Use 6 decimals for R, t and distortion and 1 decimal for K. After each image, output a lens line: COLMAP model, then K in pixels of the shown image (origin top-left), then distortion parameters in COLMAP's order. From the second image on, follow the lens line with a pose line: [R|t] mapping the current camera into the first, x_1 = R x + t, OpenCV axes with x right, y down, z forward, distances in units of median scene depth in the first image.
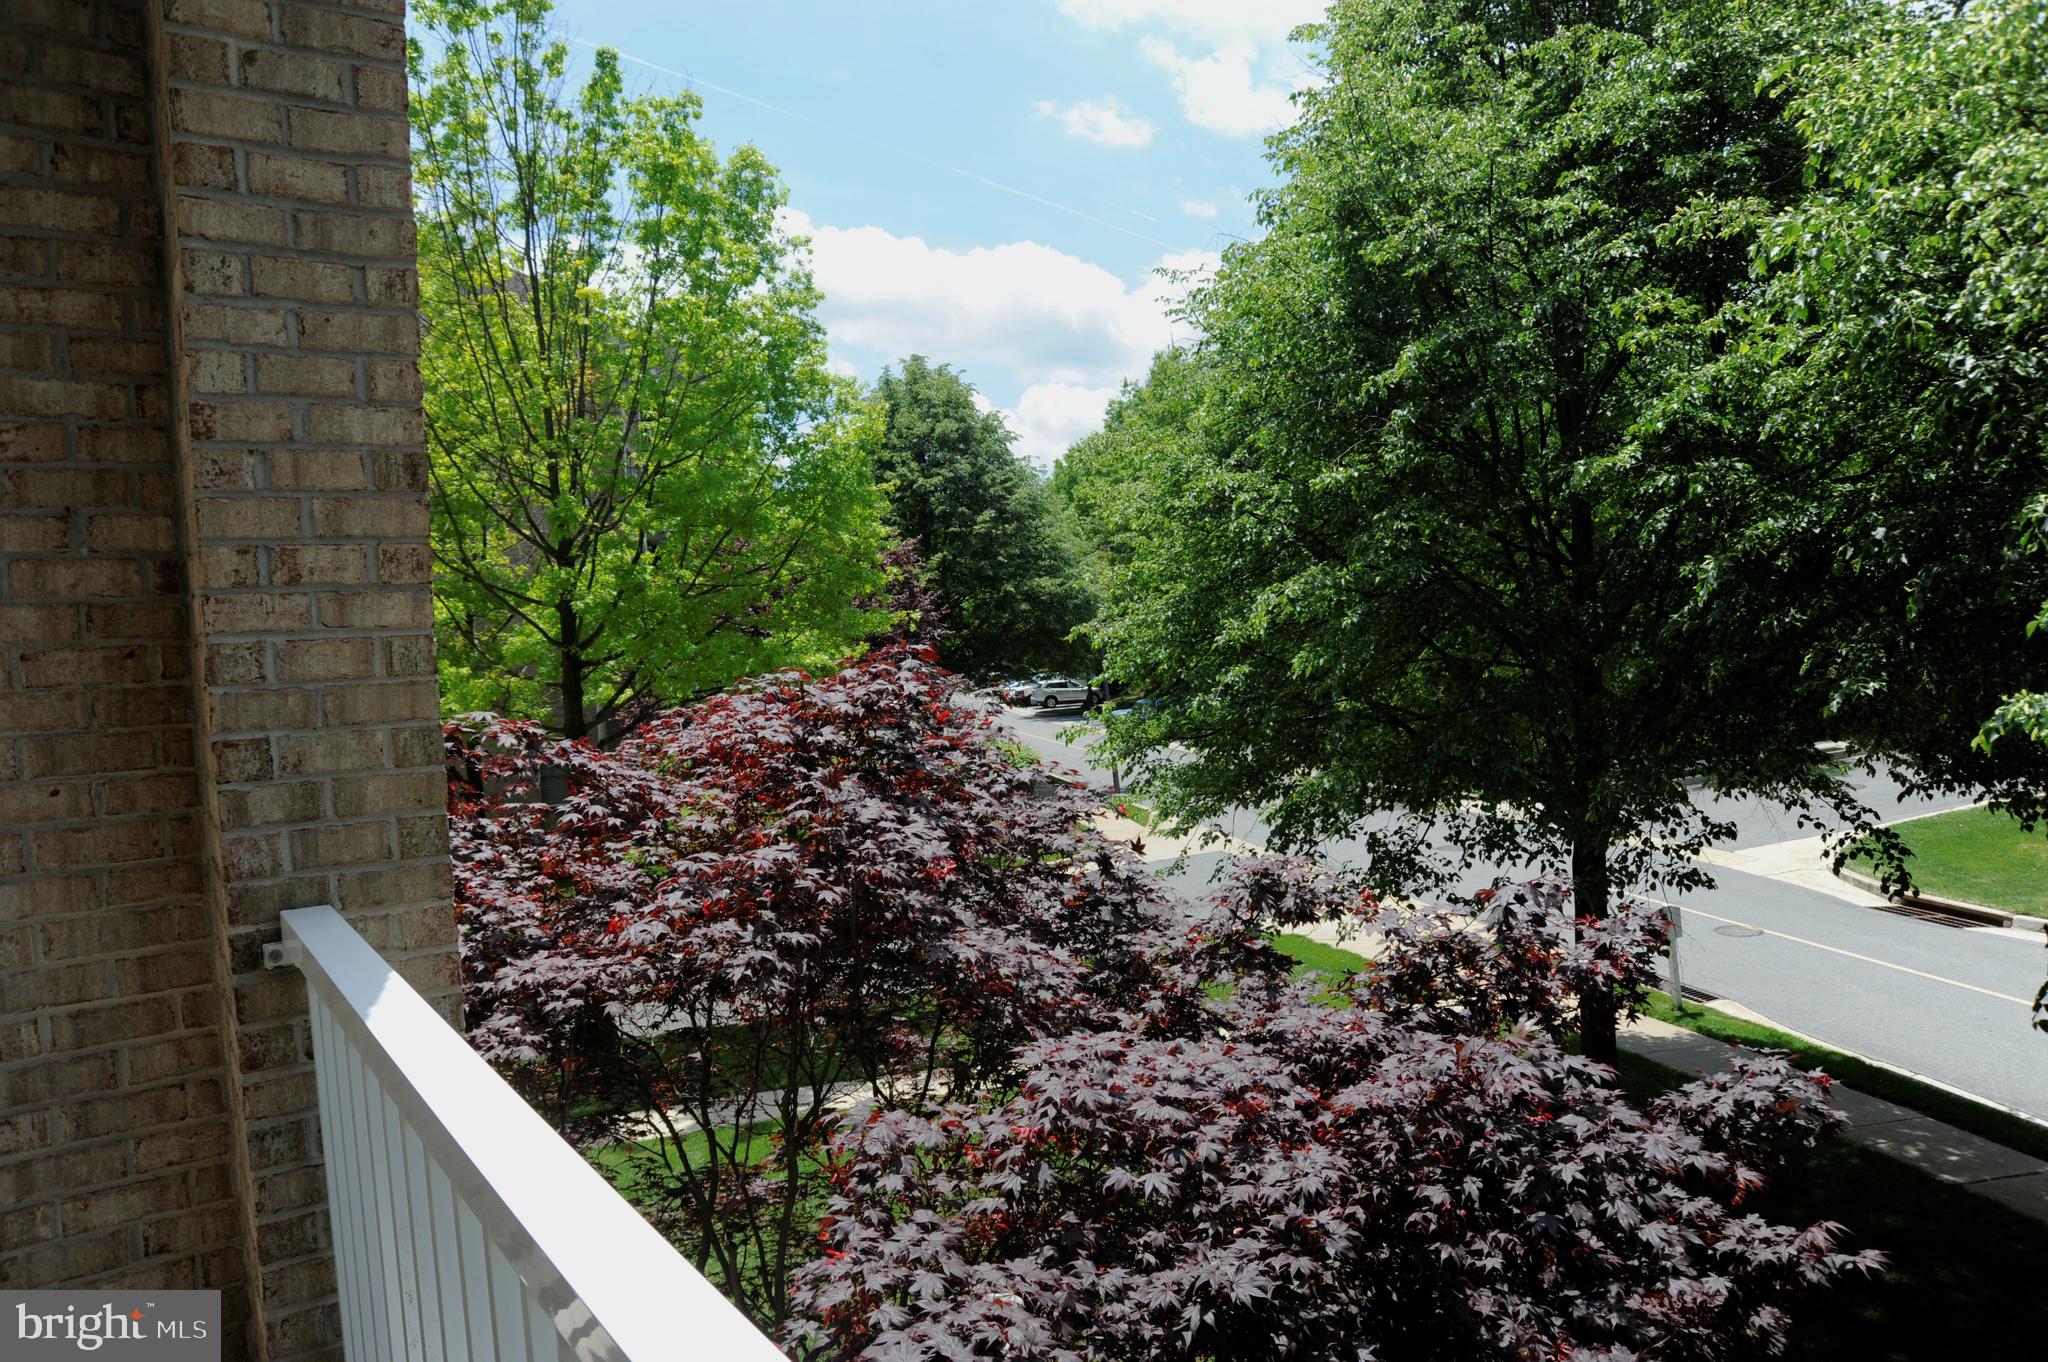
lens RADIAL K [[1391.2, 0, 1034.4], [0, 1391.2, 683.2], [0, 0, 1]] dist [-0.100656, 0.057476]
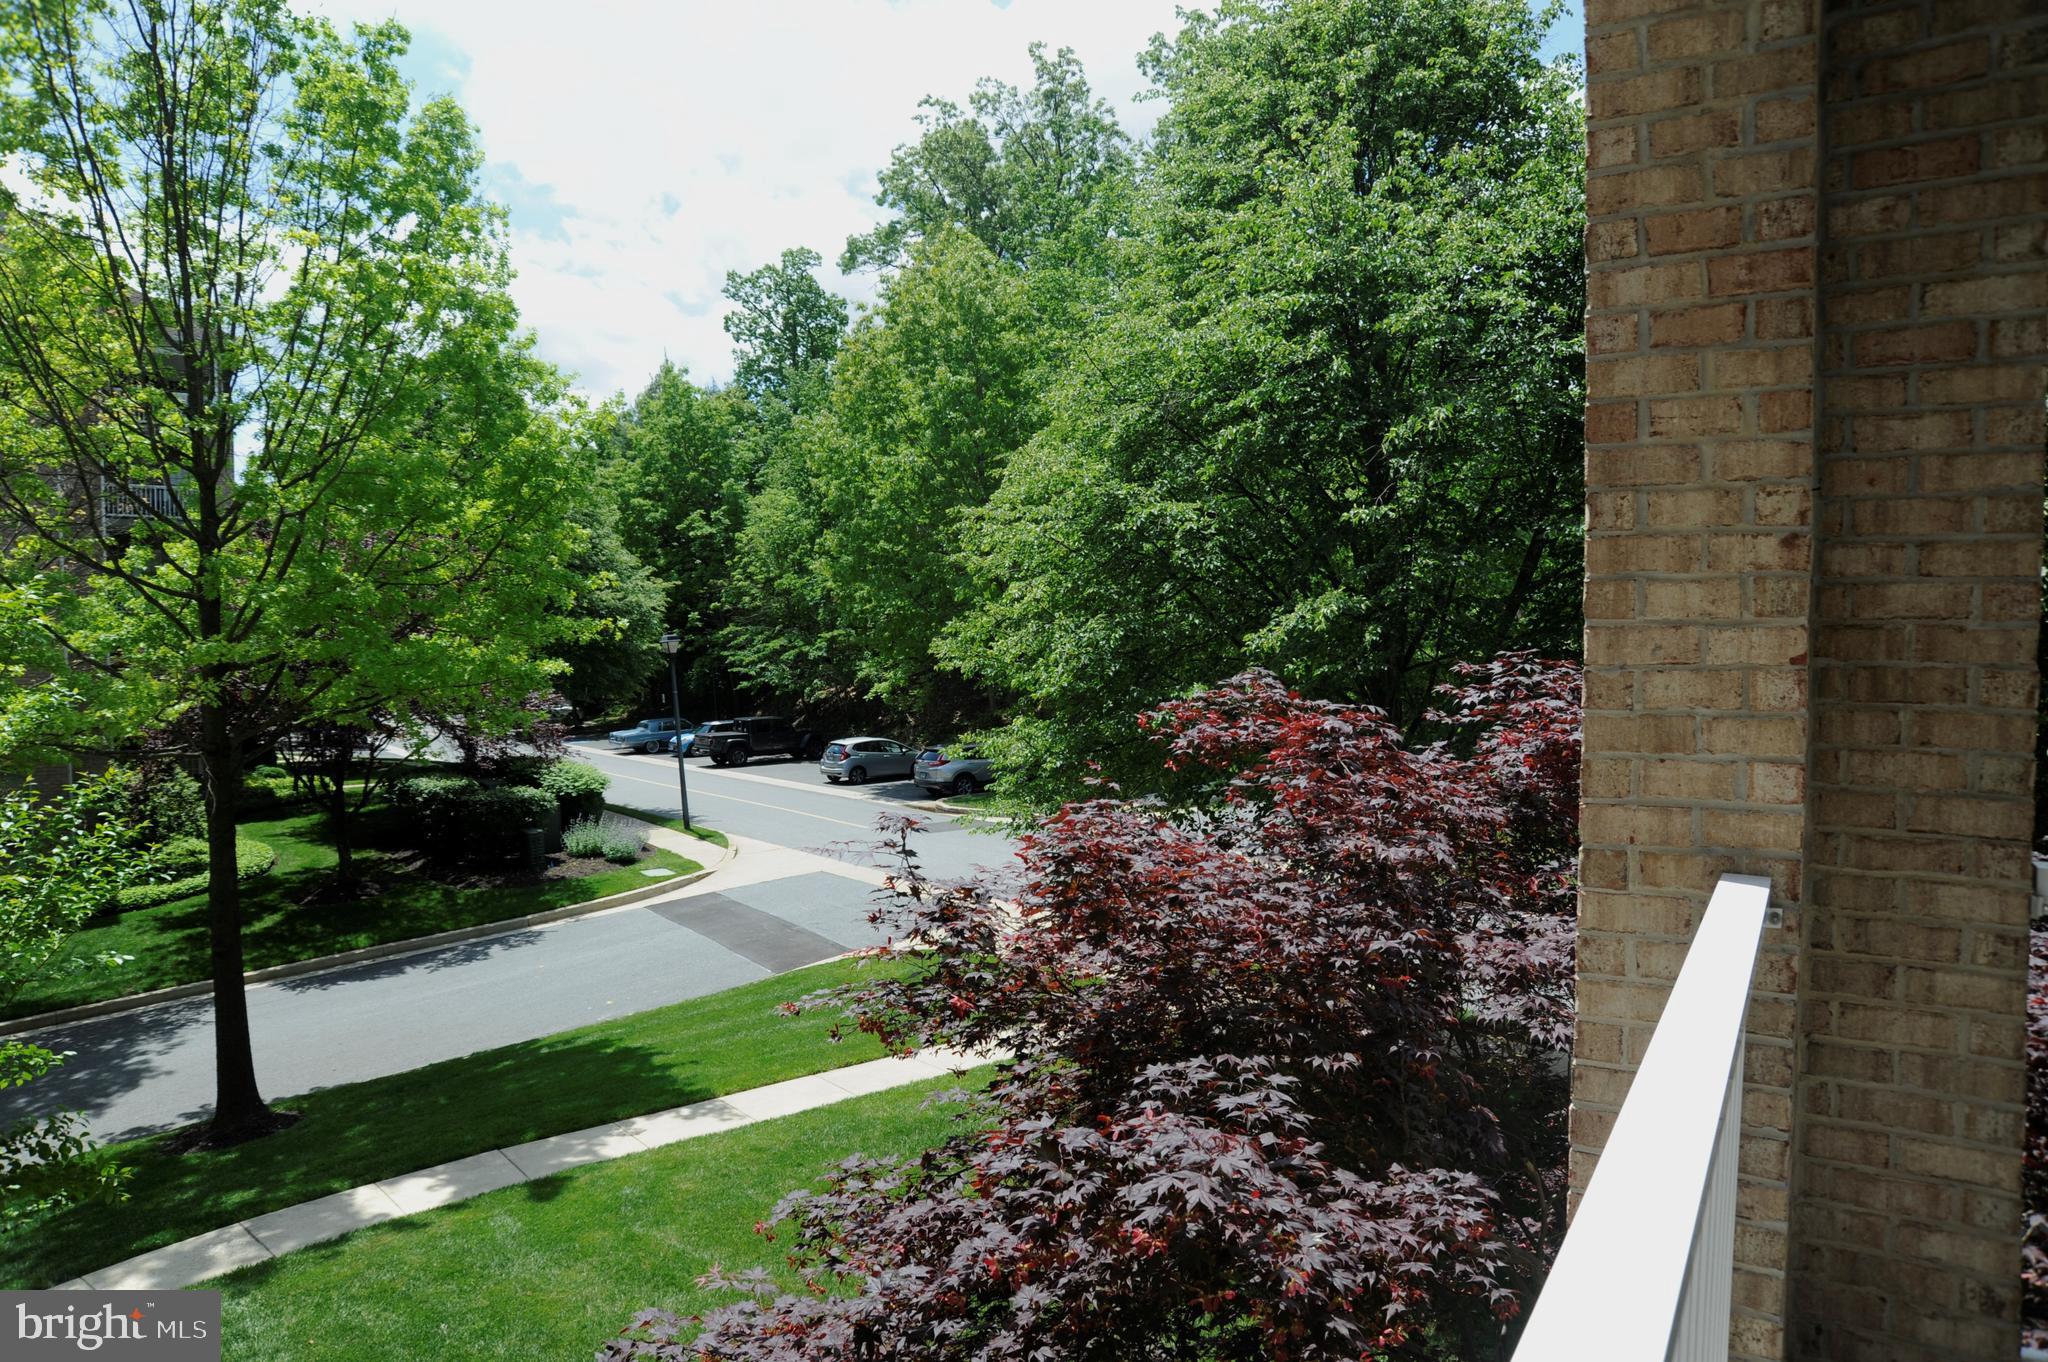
lens RADIAL K [[1391.2, 0, 1018.3], [0, 1391.2, 703.5], [0, 0, 1]] dist [-0.100656, 0.057476]
pose [[0.920646, 0.019316, 0.389920, -0.469251], [-0.018086, 0.999813, -0.006828, 0.014472], [-0.389979, -0.000766, 0.920824, 0.081524]]
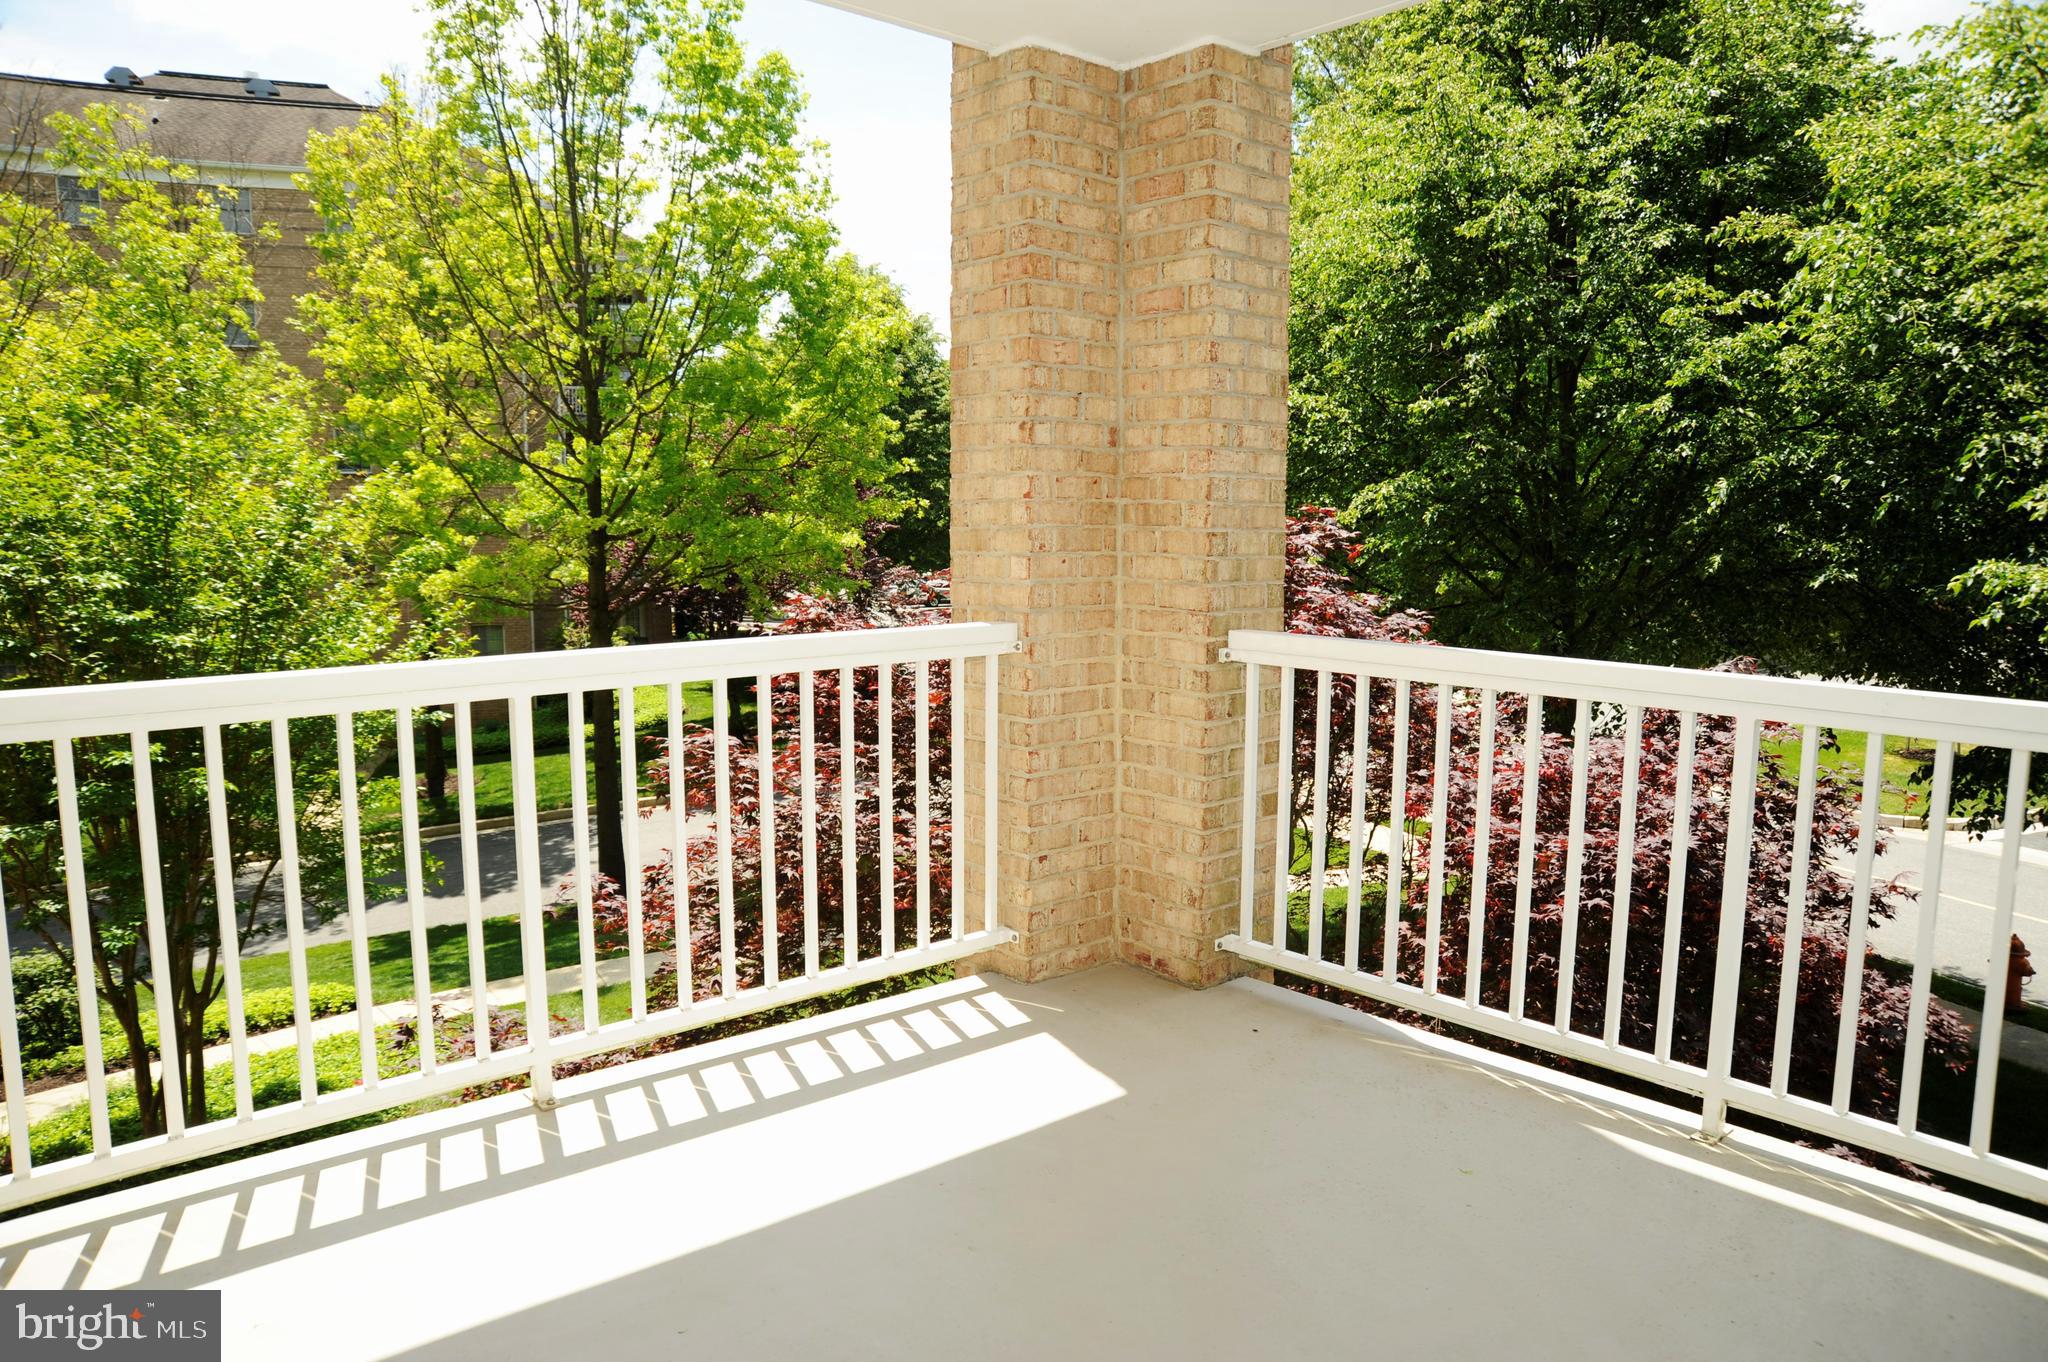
lens RADIAL K [[1391.2, 0, 1032.3], [0, 1391.2, 680.4], [0, 0, 1]] dist [-0.100656, 0.057476]
pose [[0.993116, 0.035471, 0.111638, -0.268873], [-0.042729, 0.997079, 0.063312, 0.034233], [-0.109066, -0.067646, 0.991730, -0.209294]]
